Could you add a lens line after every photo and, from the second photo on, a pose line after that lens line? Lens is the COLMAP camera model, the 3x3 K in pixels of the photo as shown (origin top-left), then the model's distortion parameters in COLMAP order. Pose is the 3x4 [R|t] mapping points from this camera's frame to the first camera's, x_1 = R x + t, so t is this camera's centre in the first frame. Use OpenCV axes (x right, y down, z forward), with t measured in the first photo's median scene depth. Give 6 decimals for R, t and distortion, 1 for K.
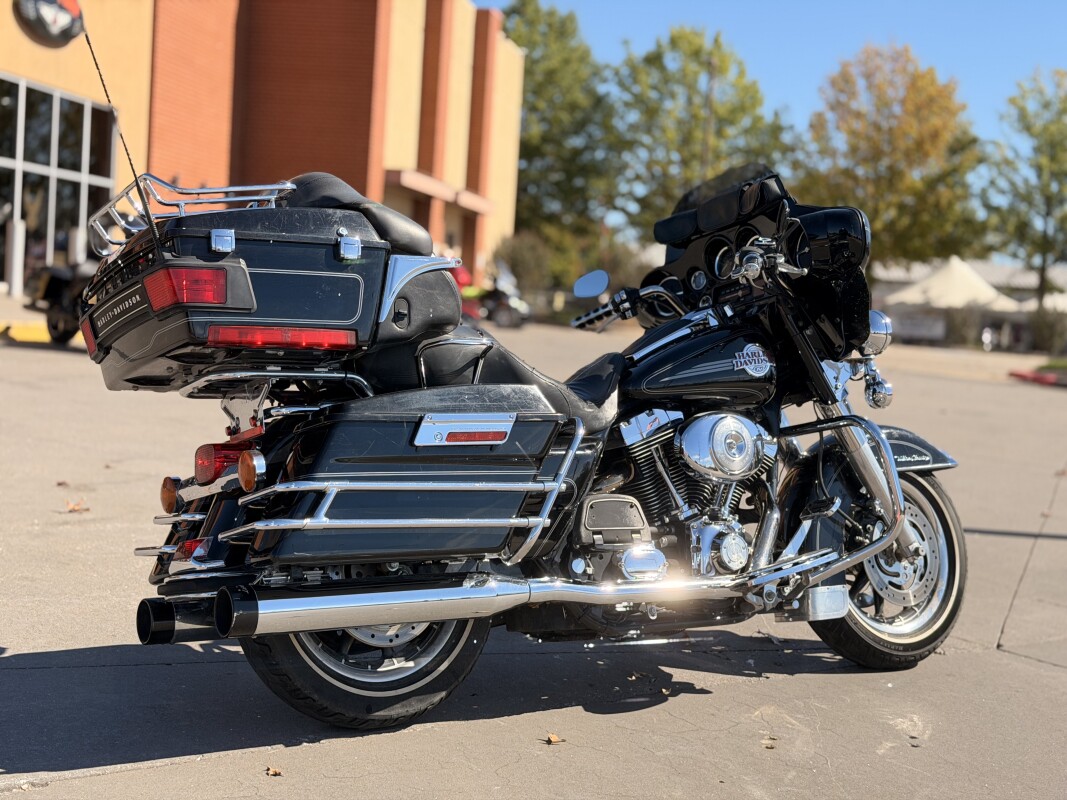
lens RADIAL K [[1474.6, 0, 533.5], [0, 1474.6, 400.0], [0, 0, 1]] dist [0.133227, 0.022231]
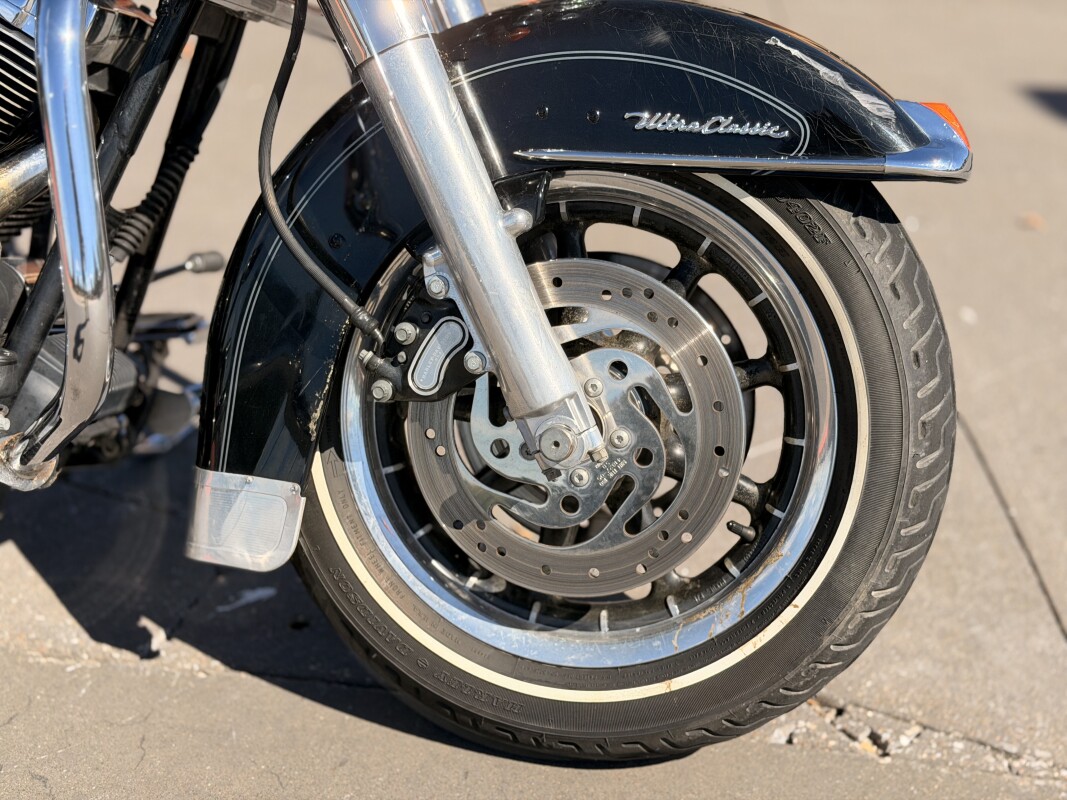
lens RADIAL K [[1474.6, 0, 533.5], [0, 1474.6, 400.0], [0, 0, 1]] dist [0.133227, 0.022231]
pose [[0.717392, 0.253071, -0.649079, 0.518055], [-0.053293, 0.948894, 0.311064, 0.002931], [0.694628, -0.188563, 0.694216, 0.927986]]
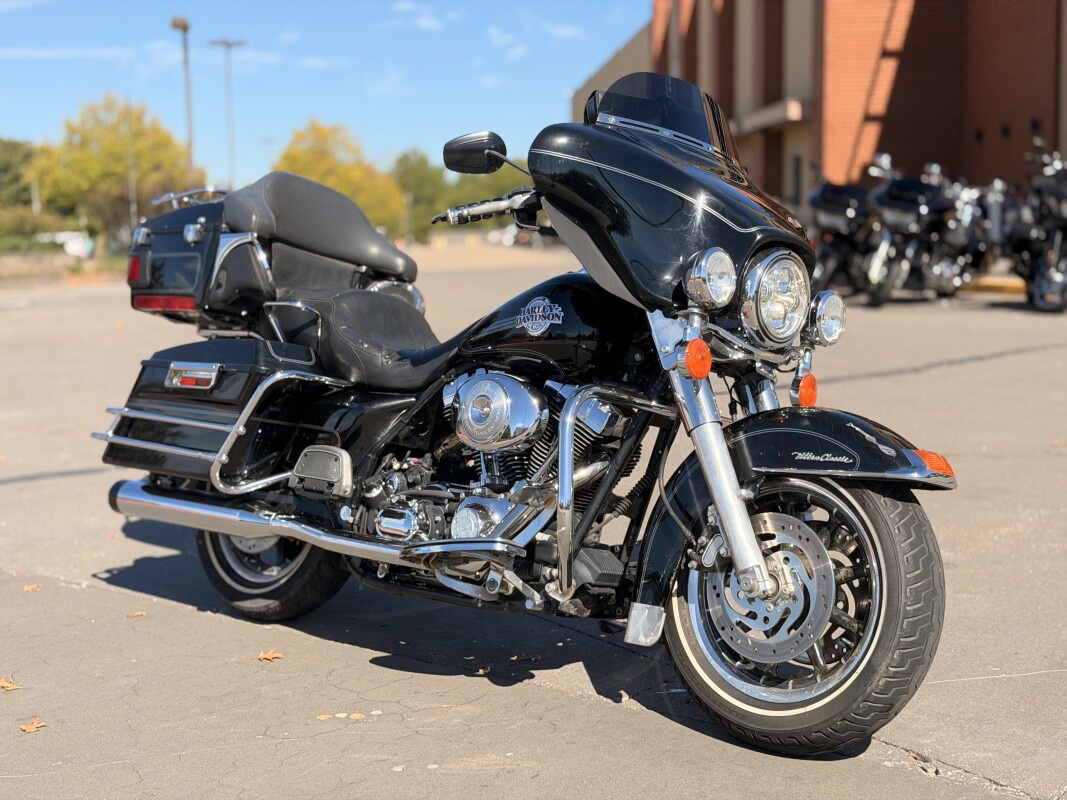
lens RADIAL K [[1474.6, 0, 533.5], [0, 1474.6, 400.0], [0, 0, 1]] dist [0.133227, 0.022231]
pose [[0.262594, 0.043712, -0.963916, 1.058222], [-0.026059, 0.998930, 0.038201, -0.011848], [0.964554, 0.015088, 0.263452, 0.834935]]
